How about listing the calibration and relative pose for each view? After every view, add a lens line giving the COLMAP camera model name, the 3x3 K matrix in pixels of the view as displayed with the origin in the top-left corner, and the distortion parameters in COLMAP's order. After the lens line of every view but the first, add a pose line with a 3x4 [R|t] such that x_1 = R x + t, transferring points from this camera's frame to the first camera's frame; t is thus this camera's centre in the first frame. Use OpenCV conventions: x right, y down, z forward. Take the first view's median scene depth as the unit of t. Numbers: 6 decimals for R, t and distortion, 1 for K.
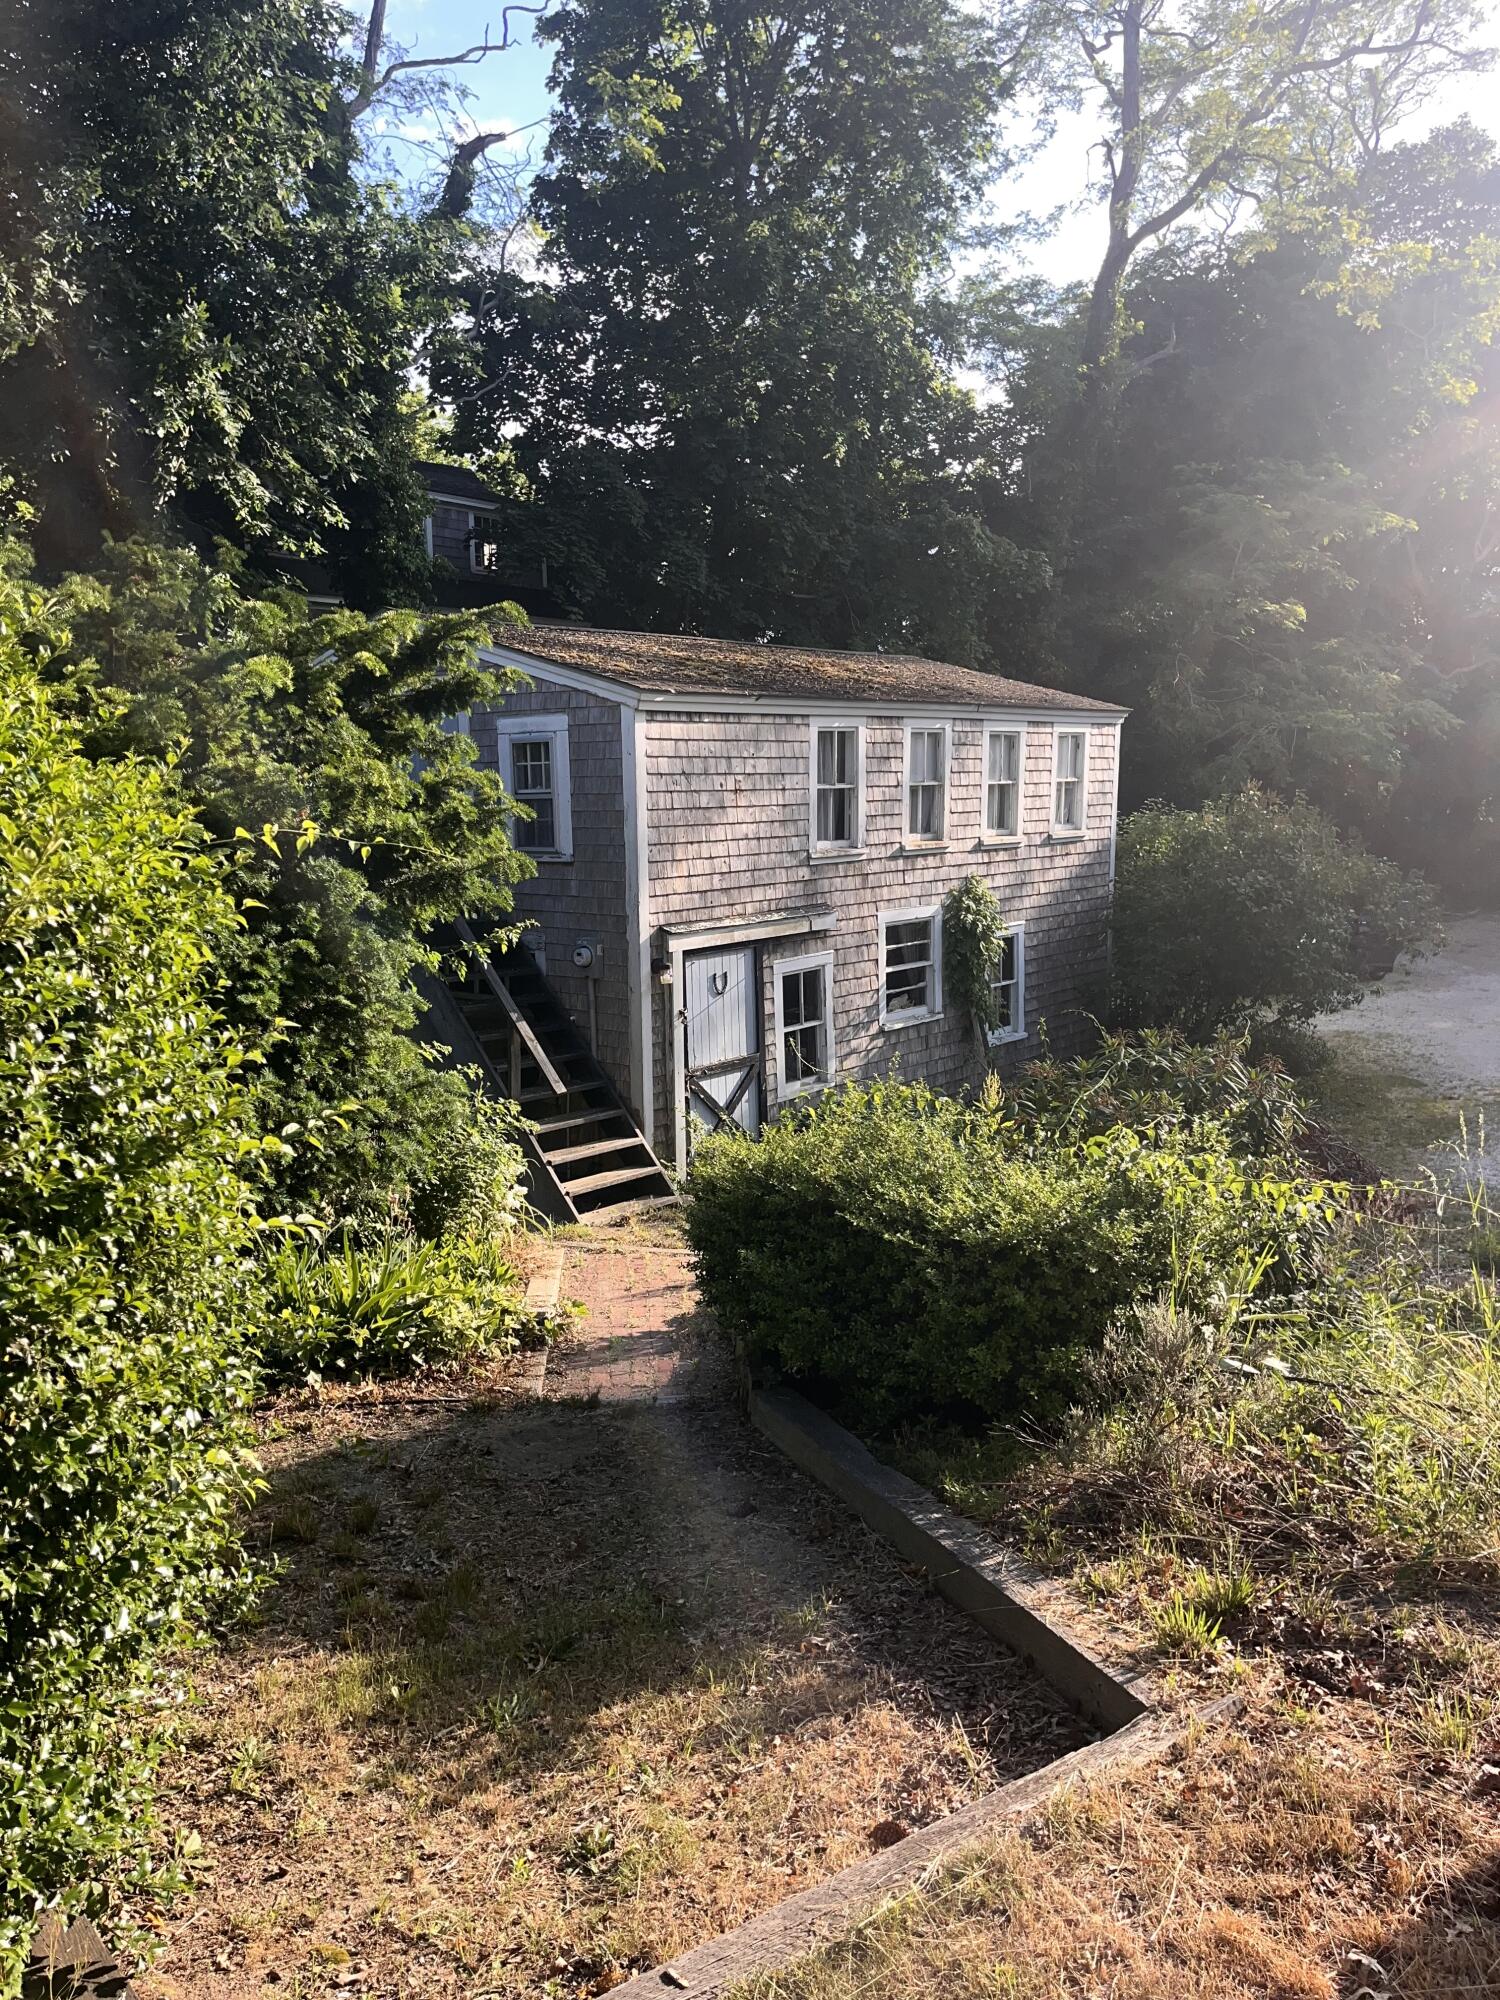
lens RADIAL K [[1492.4, 0, 745.4], [0, 1492.4, 999.1], [0, 0, 1]] dist [0.076040, -0.110874]
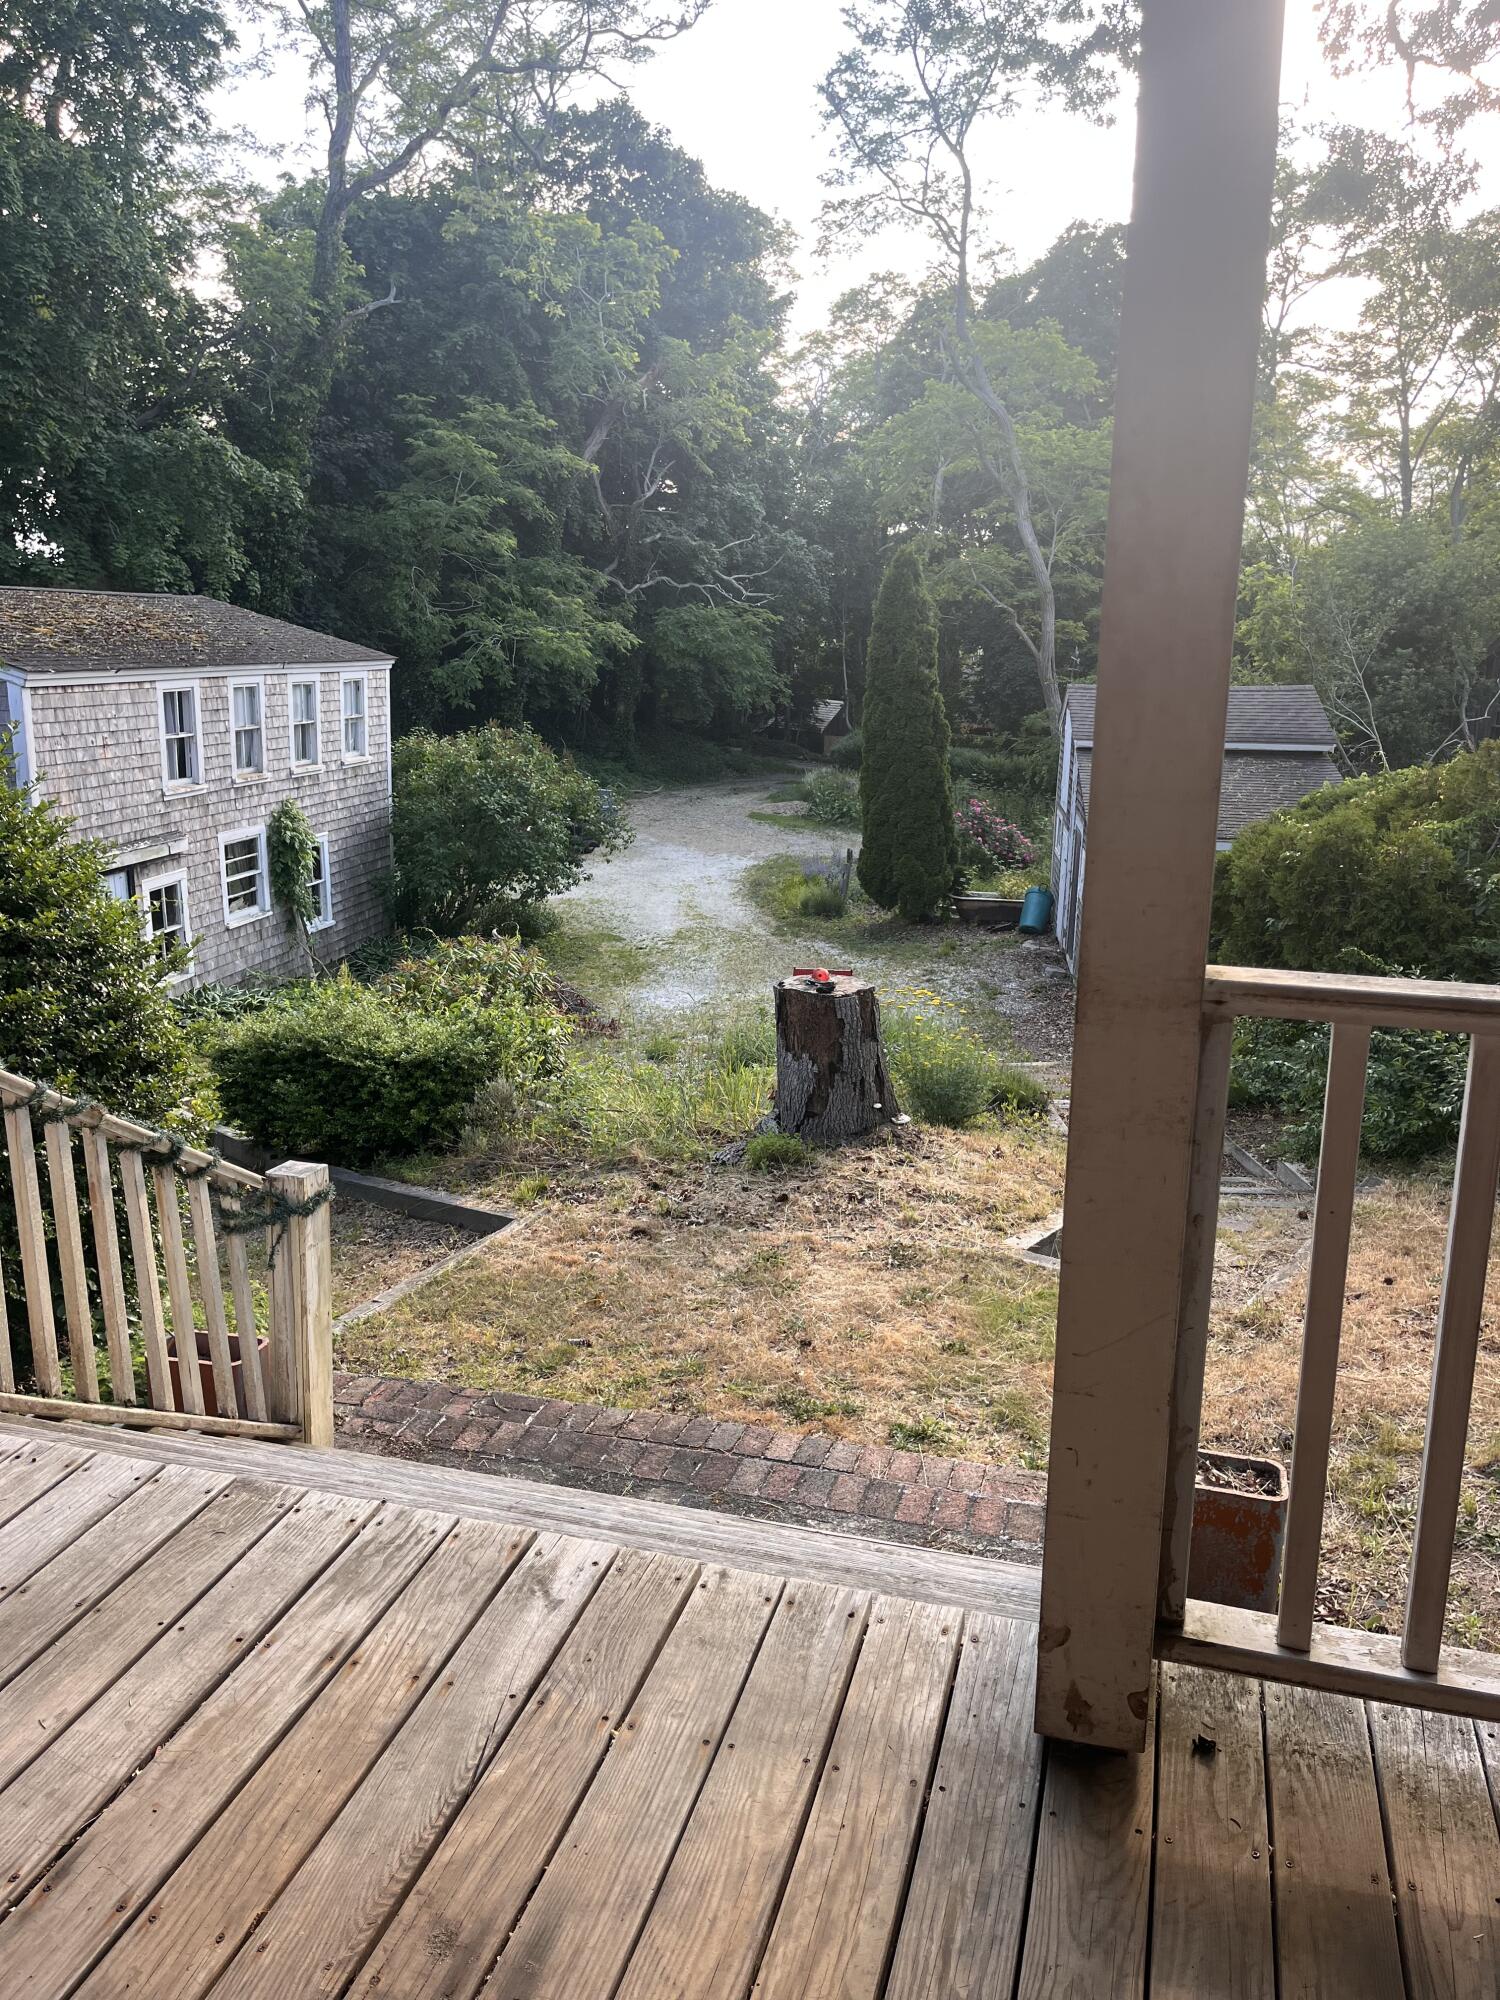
lens RADIAL K [[1492.4, 0, 745.4], [0, 1492.4, 999.1], [0, 0, 1]] dist [0.076040, -0.110874]
pose [[0.877309, -0.080164, 0.473183, -0.124027], [0.034124, 0.993875, 0.105108, -0.036491], [-0.478711, -0.076066, 0.874671, -0.306615]]
